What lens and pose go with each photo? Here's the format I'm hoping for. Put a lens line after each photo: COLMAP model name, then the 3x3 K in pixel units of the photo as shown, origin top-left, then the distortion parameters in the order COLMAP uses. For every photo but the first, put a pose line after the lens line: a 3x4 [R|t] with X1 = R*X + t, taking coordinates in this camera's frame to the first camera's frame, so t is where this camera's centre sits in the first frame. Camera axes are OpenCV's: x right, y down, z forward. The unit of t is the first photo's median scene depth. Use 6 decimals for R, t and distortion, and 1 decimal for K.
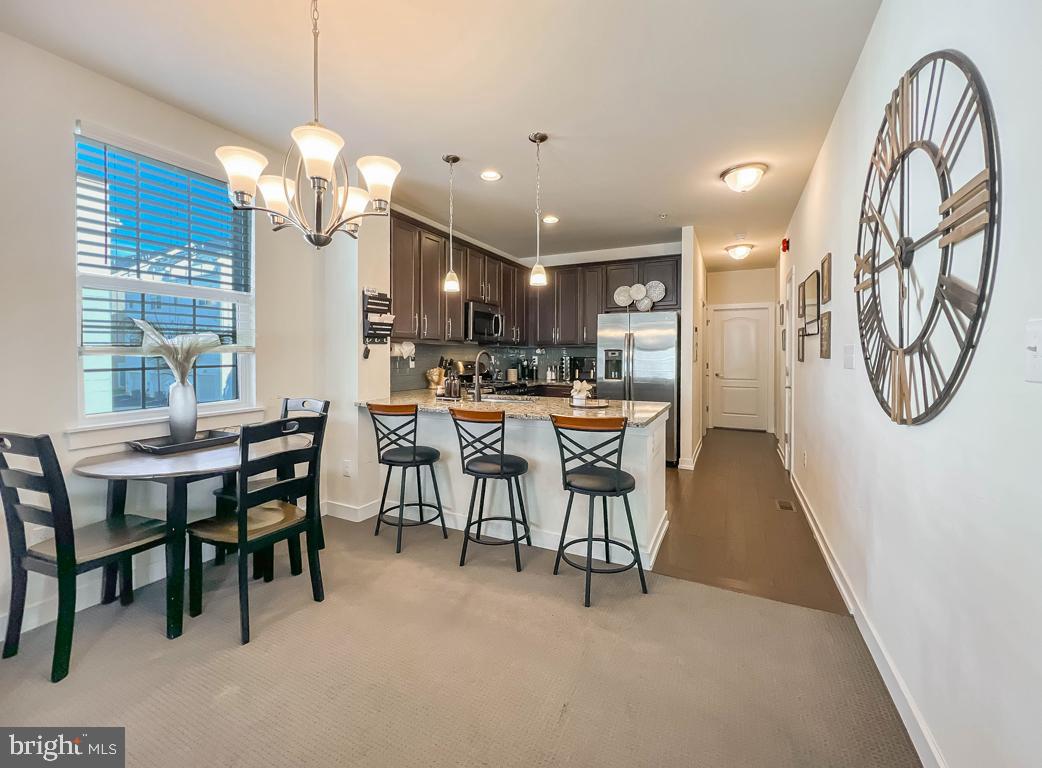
lens RADIAL K [[454.5, 0, 518.6], [0, 454.5, 355.2], [0, 0, 1]] dist [-0.001658, -0.000935]
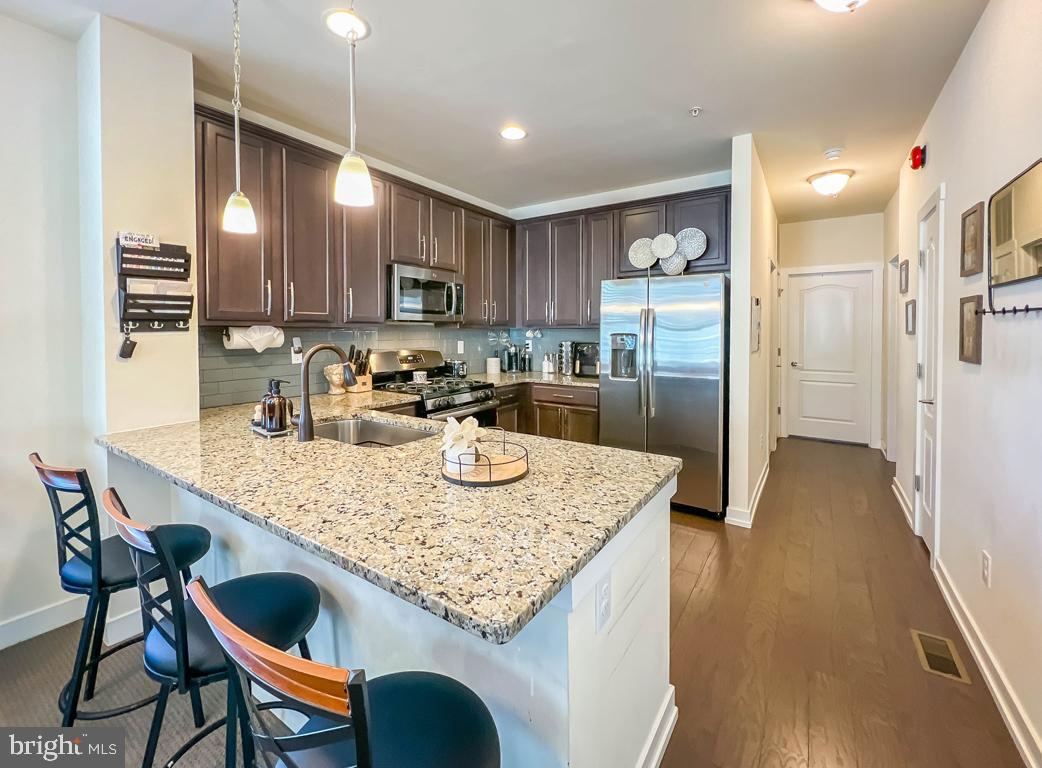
lens RADIAL K [[454.5, 0, 511.0], [0, 454.5, 332.3], [0, 0, 1]] dist [-0.001658, -0.000935]
pose [[0.989359, 0.000083, -0.145494, 0.141604], [0.000552, 0.999991, 0.004324, -0.016954], [0.145493, -0.004358, 0.989350, 0.318877]]
